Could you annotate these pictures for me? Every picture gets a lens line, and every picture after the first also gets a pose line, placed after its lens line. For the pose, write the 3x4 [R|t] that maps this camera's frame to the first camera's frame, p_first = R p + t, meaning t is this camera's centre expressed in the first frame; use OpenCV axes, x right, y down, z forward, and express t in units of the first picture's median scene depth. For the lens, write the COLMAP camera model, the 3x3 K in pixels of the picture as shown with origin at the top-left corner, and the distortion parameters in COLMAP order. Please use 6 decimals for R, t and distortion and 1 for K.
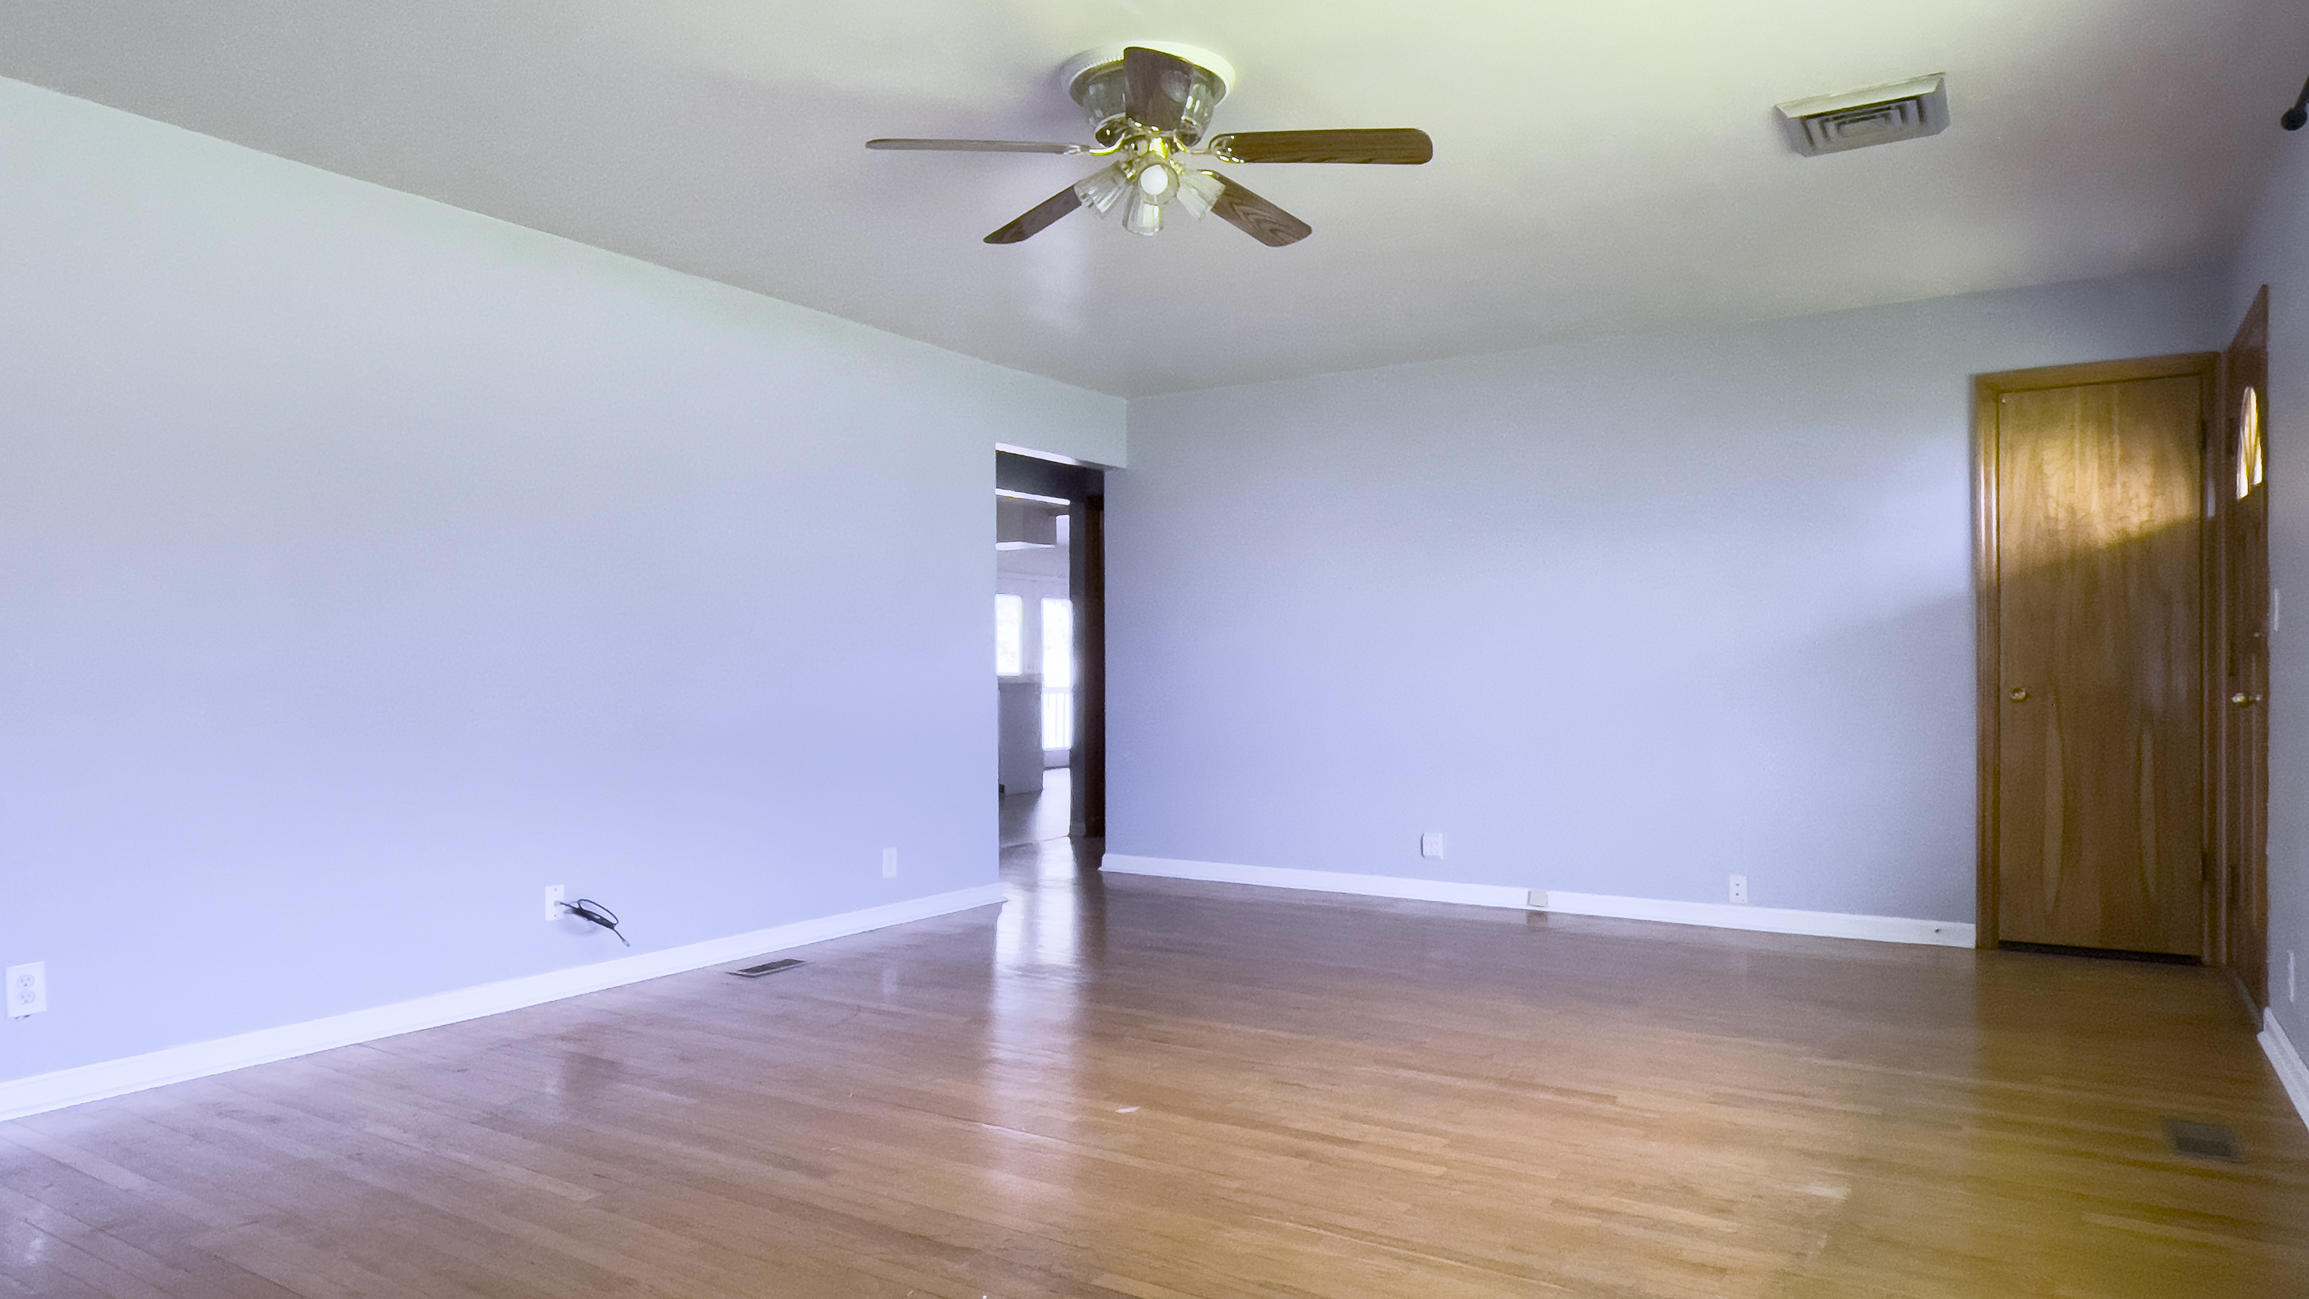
lens RADIAL K [[1445.2, 0, 1147.5], [0, 1445.2, 662.1], [0, 0, 1]] dist [-0.000907, 0.000742]
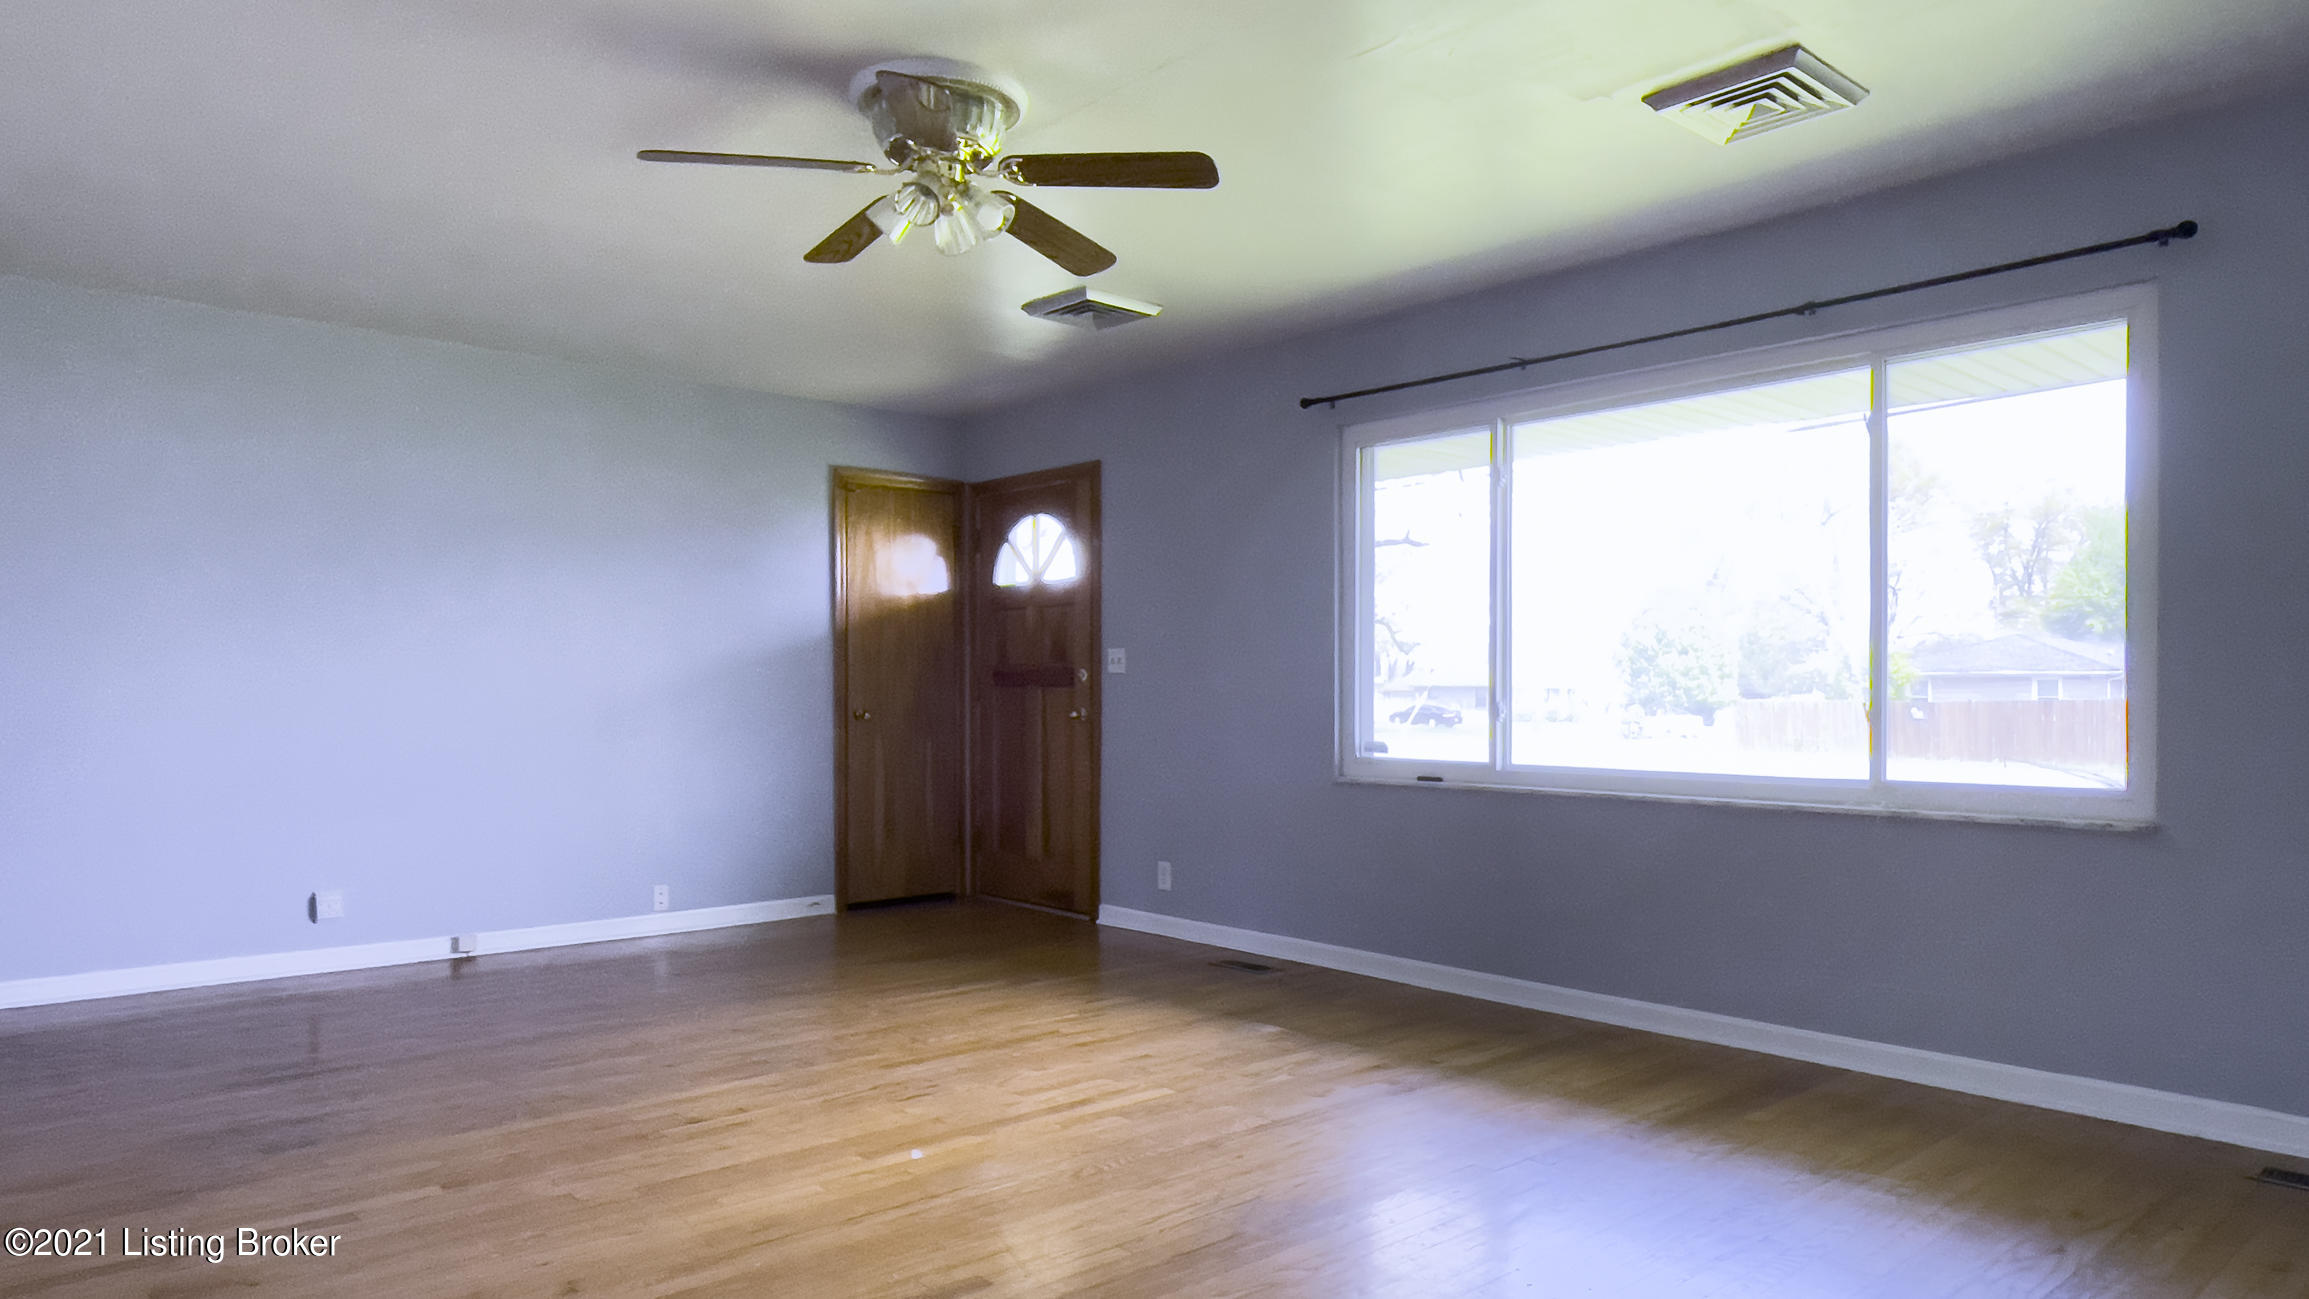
lens RADIAL K [[1445.2, 0, 1147.9], [0, 1445.2, 651.6], [0, 0, 1]] dist [-0.000907, 0.000742]
pose [[0.278441, 0.028719, 0.960024, -0.582536], [-0.004637, 0.999581, -0.028558, 0.001141], [-0.960442, 0.003500, 0.278458, 0.372787]]
